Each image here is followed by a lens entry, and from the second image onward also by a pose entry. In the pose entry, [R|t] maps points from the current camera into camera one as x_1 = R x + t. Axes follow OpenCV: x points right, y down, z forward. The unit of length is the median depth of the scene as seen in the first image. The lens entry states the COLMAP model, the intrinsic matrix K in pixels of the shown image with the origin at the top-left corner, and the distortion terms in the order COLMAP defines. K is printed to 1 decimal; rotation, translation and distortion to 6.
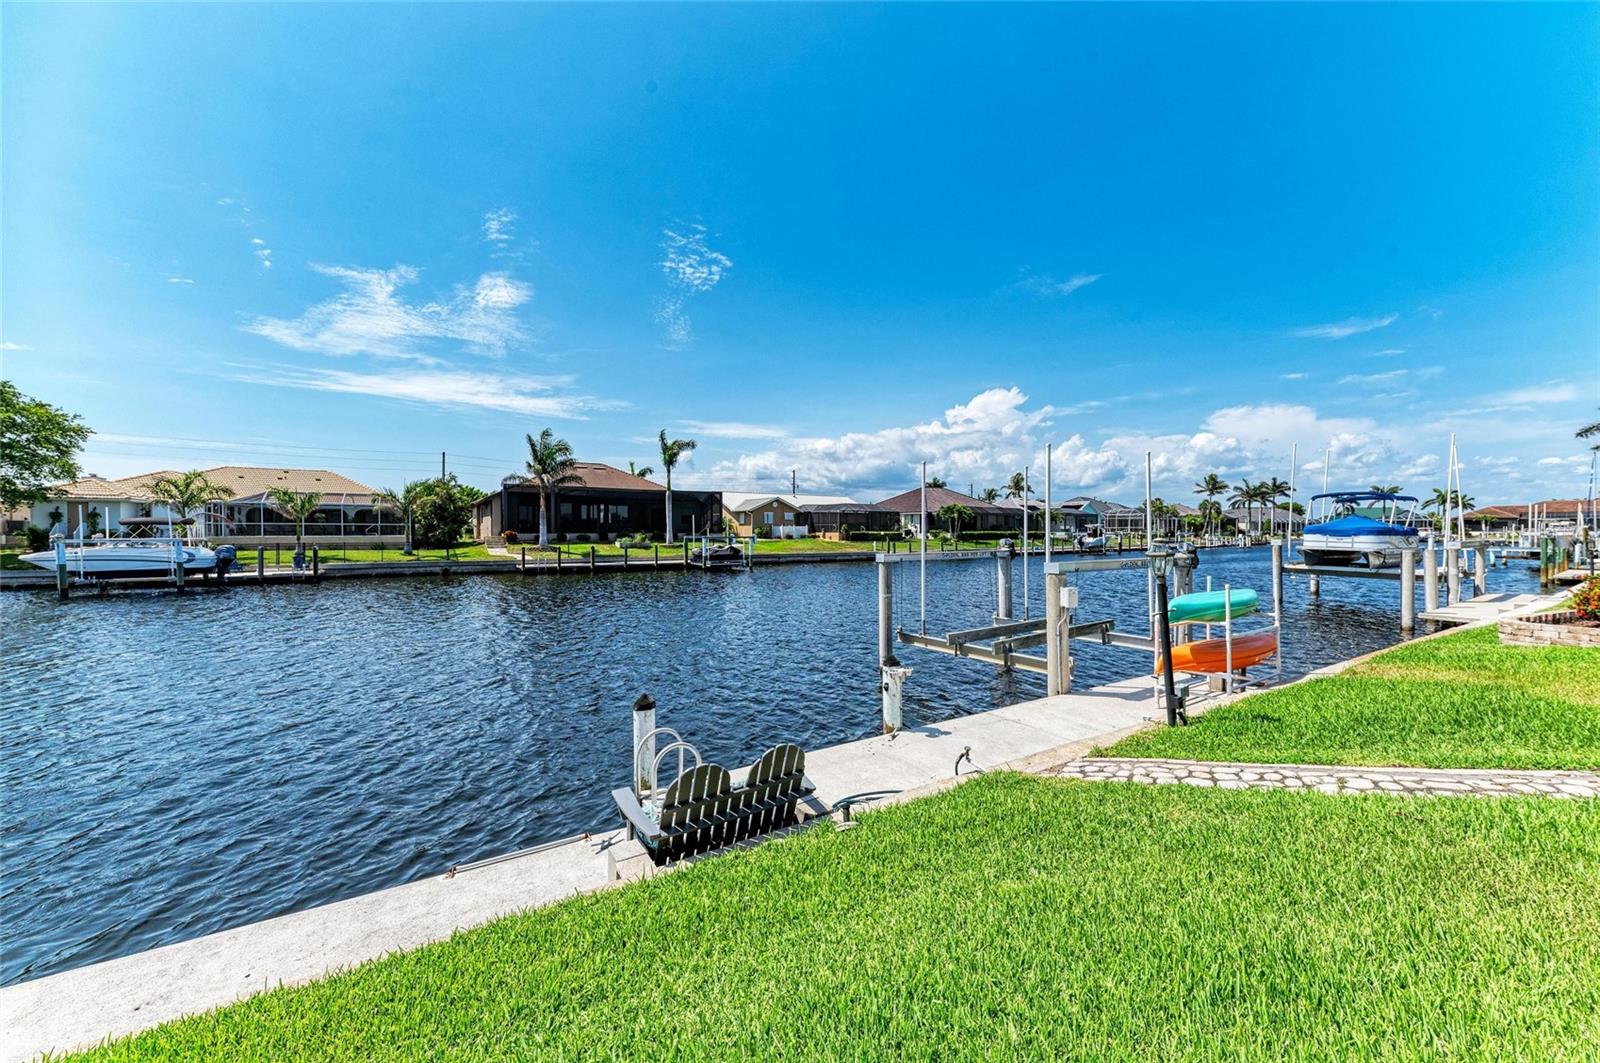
lens RADIAL K [[603.1, 0, 796.8], [0, 603.1, 541.5], [0, 0, 1]] dist [0.019069, 0.000010]
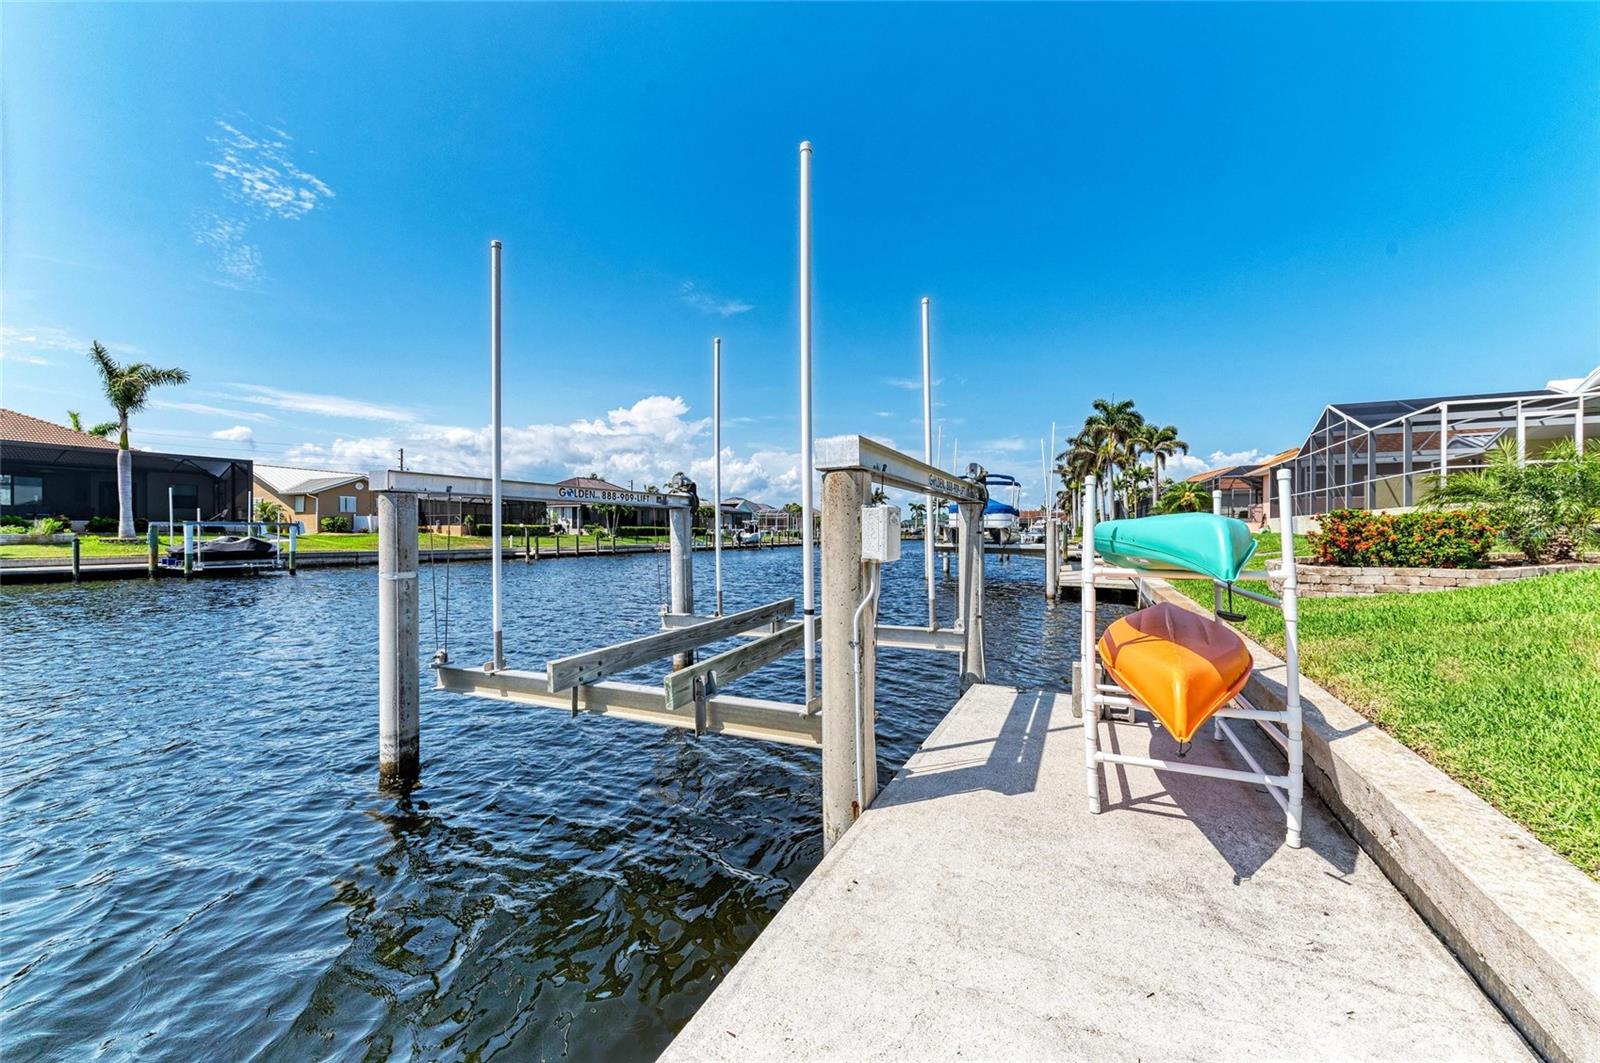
lens RADIAL K [[591.8, 0, 800.0], [0, 591.8, 531.5], [0, 0, 1]] dist [0.019586, -0.005293]
pose [[0.849016, 0.003576, 0.528355, 0.034645], [0.009971, 0.999691, -0.022787, 0.015069], [-0.528273, 0.024615, 0.848718, 0.112005]]
